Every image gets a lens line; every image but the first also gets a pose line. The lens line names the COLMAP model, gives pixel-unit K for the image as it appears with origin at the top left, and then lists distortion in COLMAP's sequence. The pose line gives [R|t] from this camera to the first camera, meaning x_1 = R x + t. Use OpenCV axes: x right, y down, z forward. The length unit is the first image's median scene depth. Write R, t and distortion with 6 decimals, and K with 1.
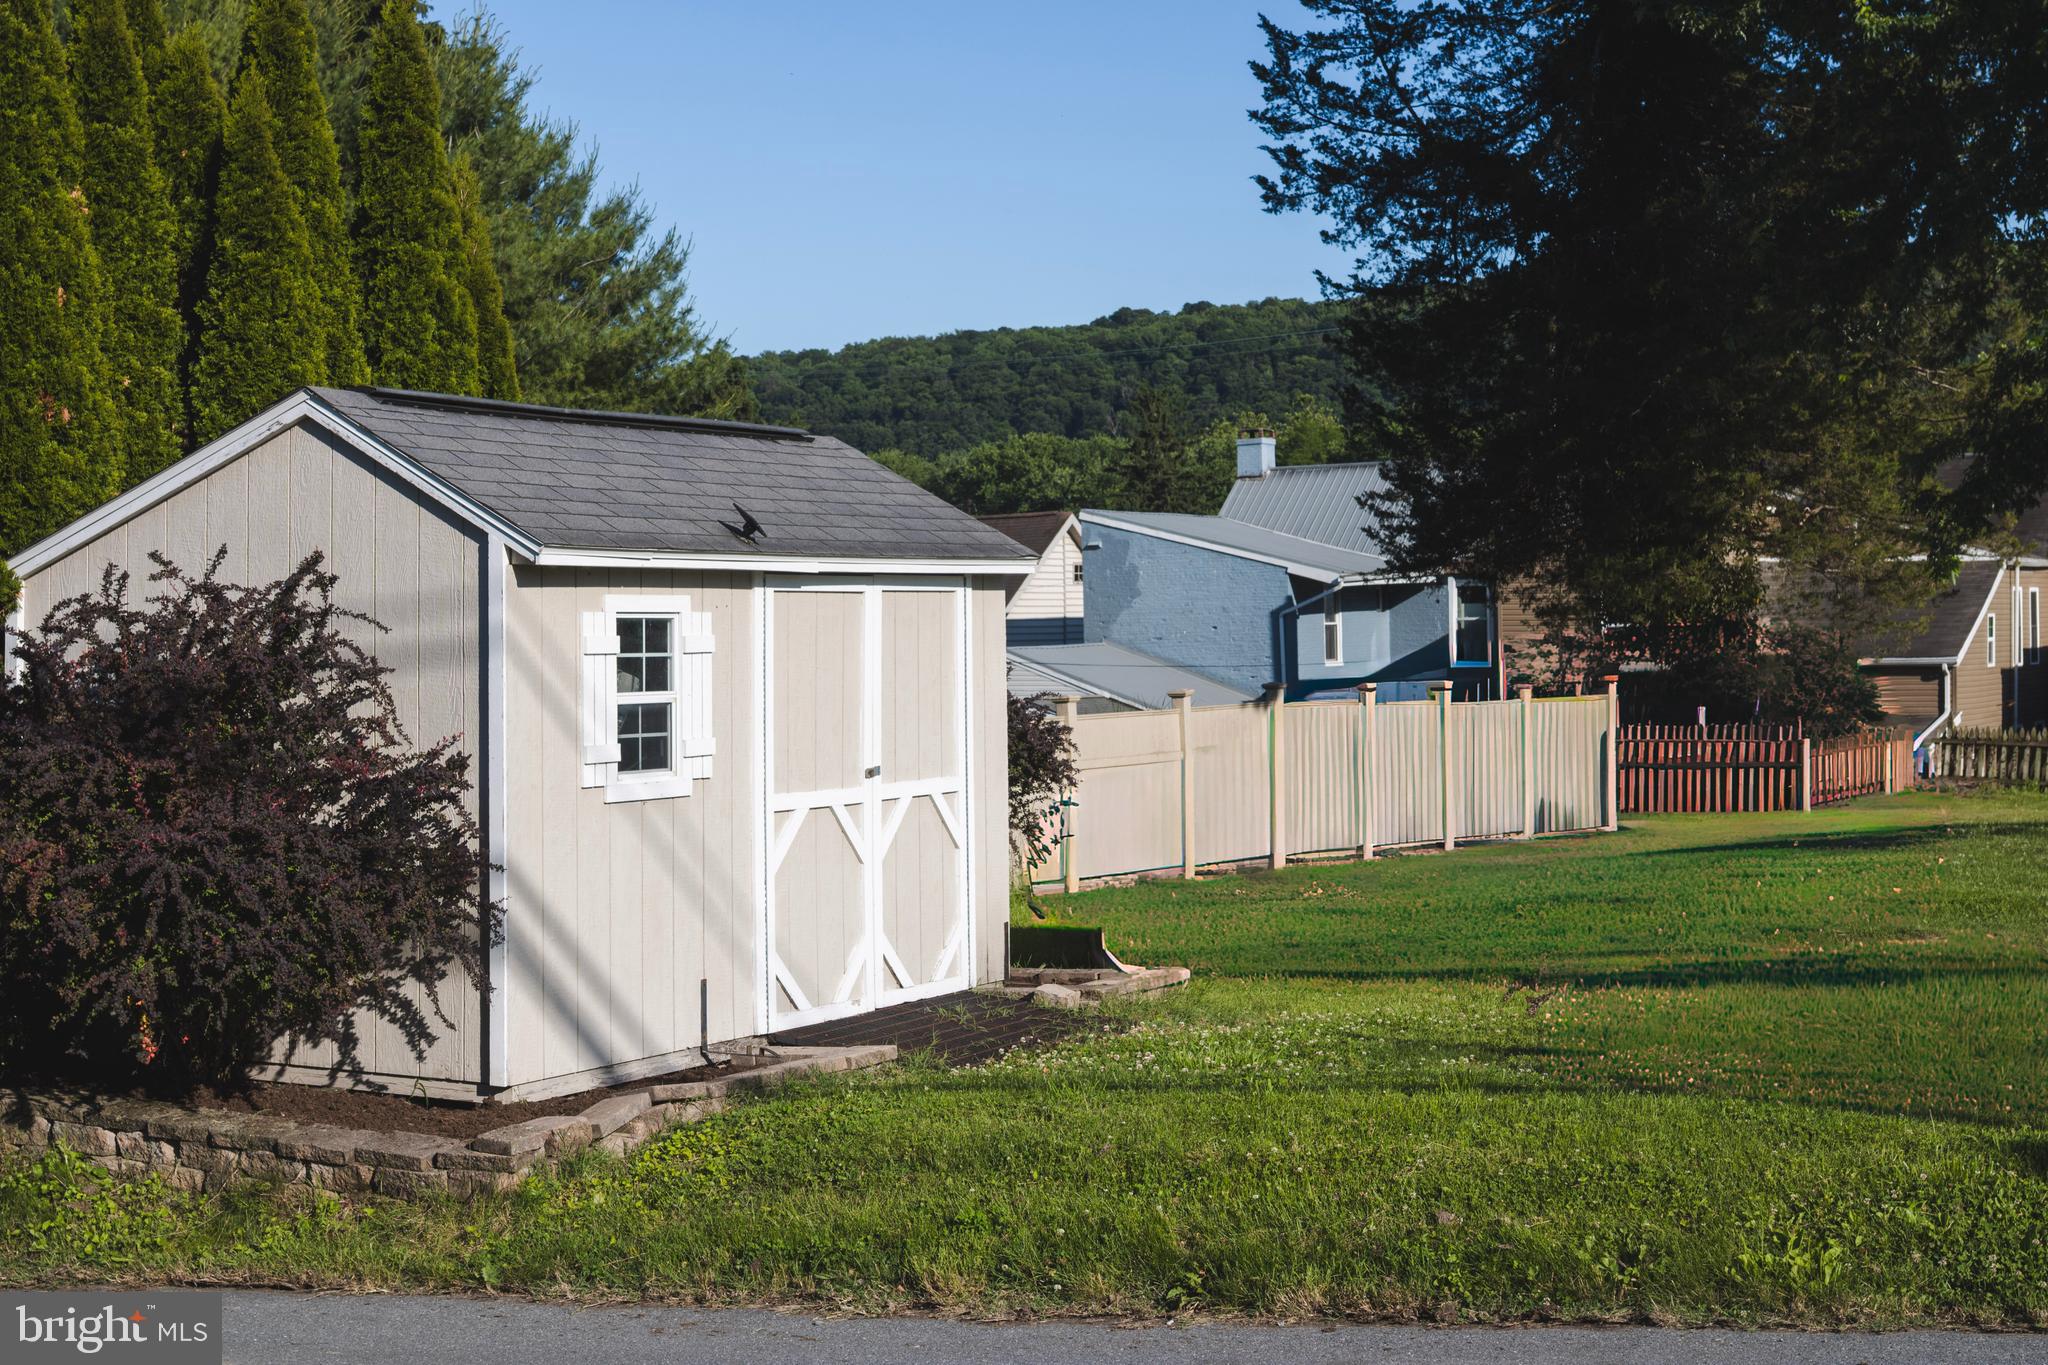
lens RADIAL K [[3220.8, 0, 1024.0], [0, 3220.8, 682.5], [0, 0, 1]] dist [-0.054139, 0.024576]
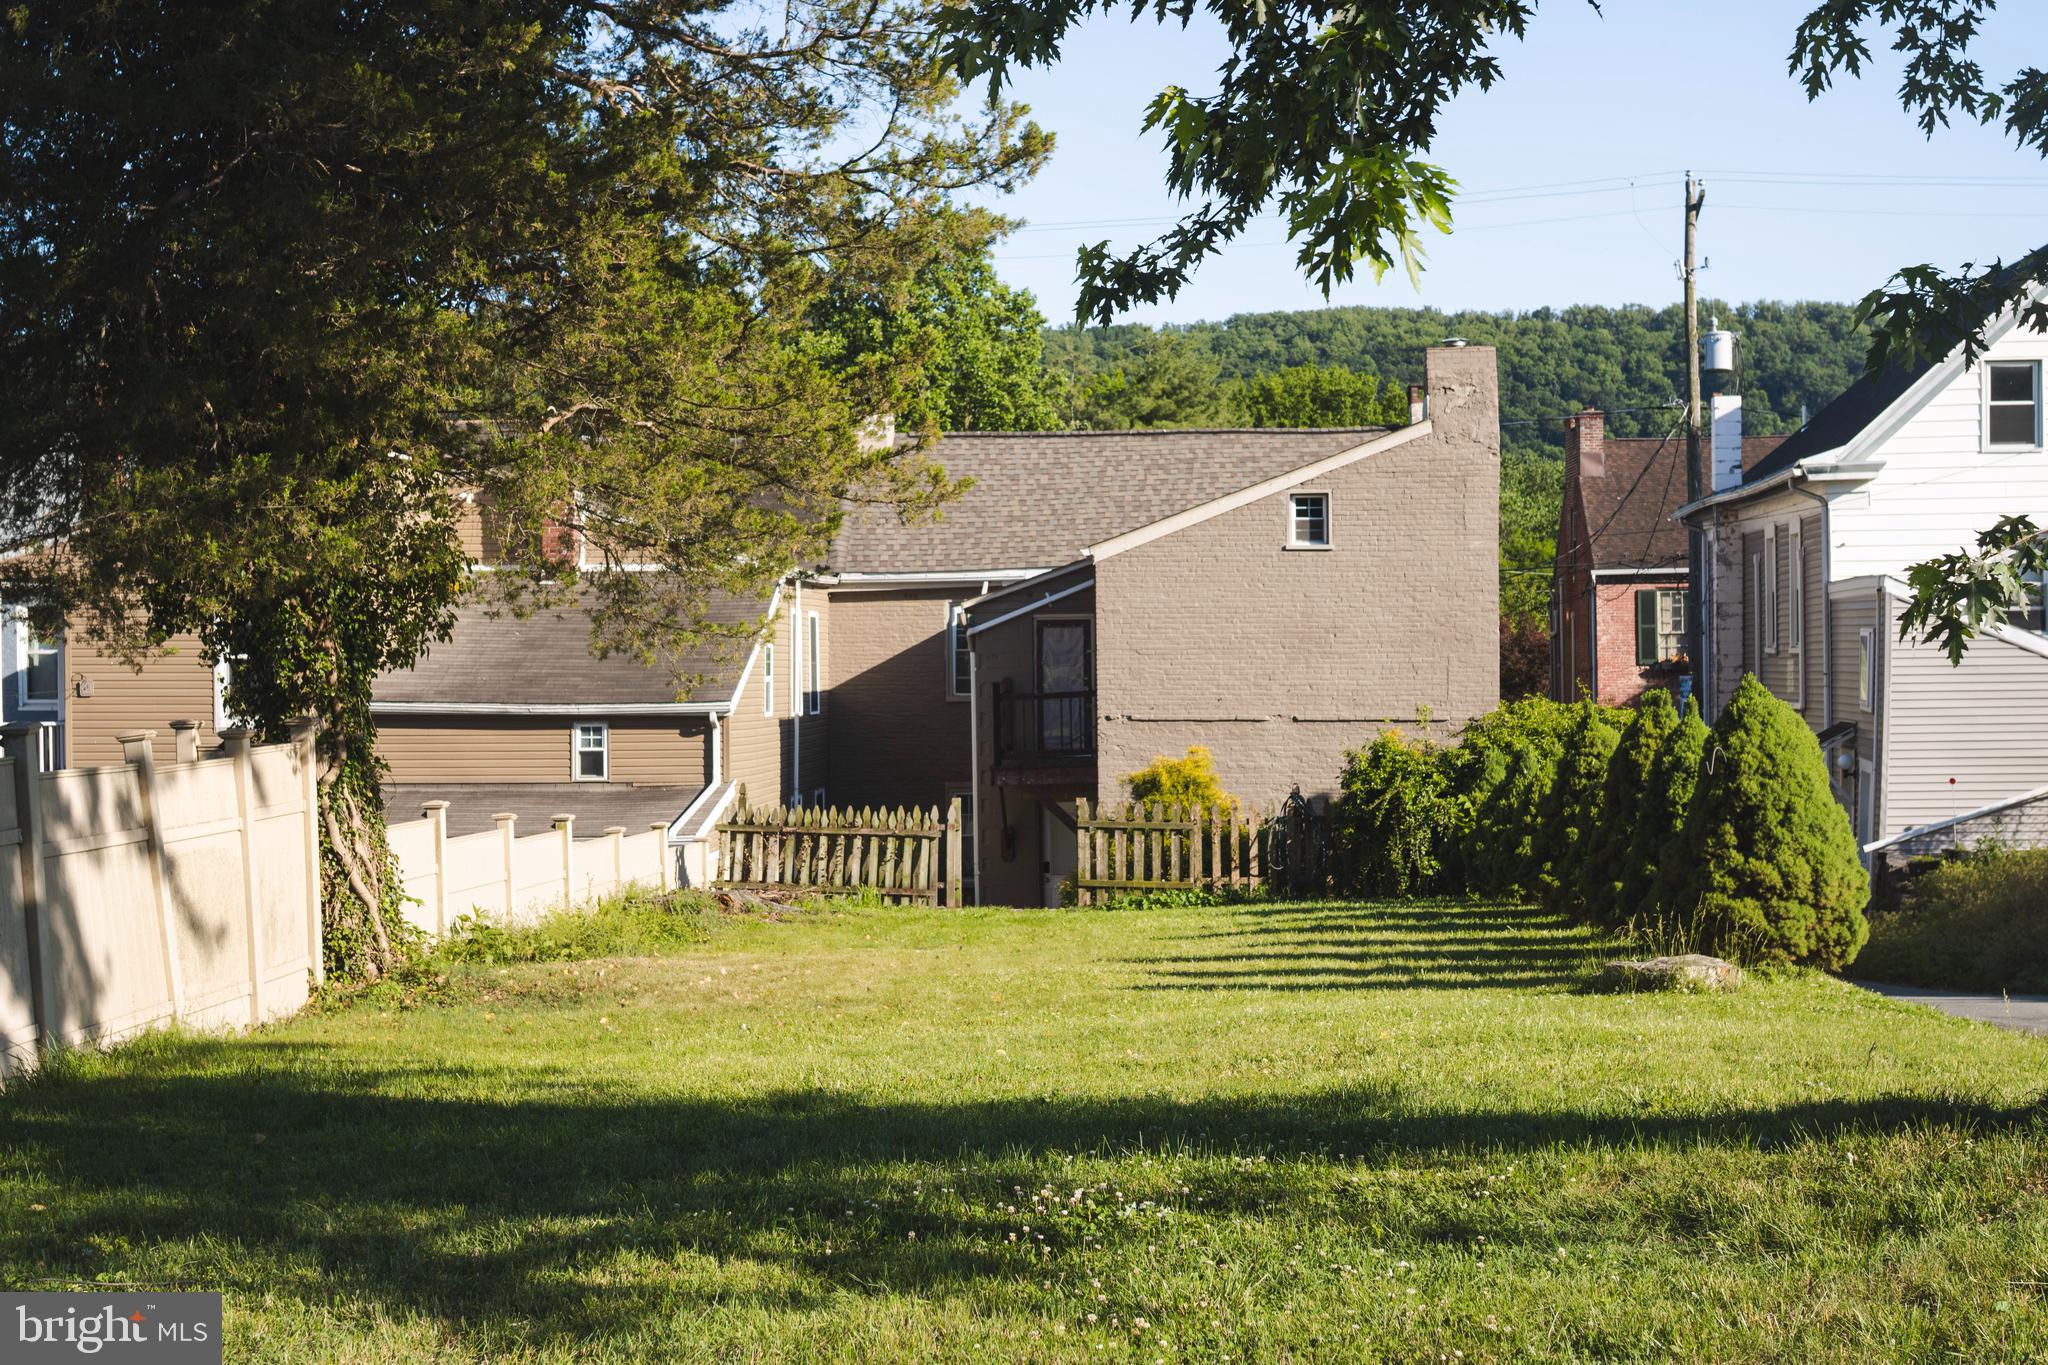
lens RADIAL K [[3220.8, 0, 1024.0], [0, 3220.8, 682.5], [0, 0, 1]] dist [-0.054139, 0.024576]
pose [[0.919743, 0.001574, 0.392518, 0.082804], [0.005261, 0.999853, -0.016338, -0.000500], [-0.392486, 0.017092, 0.919599, 0.370156]]
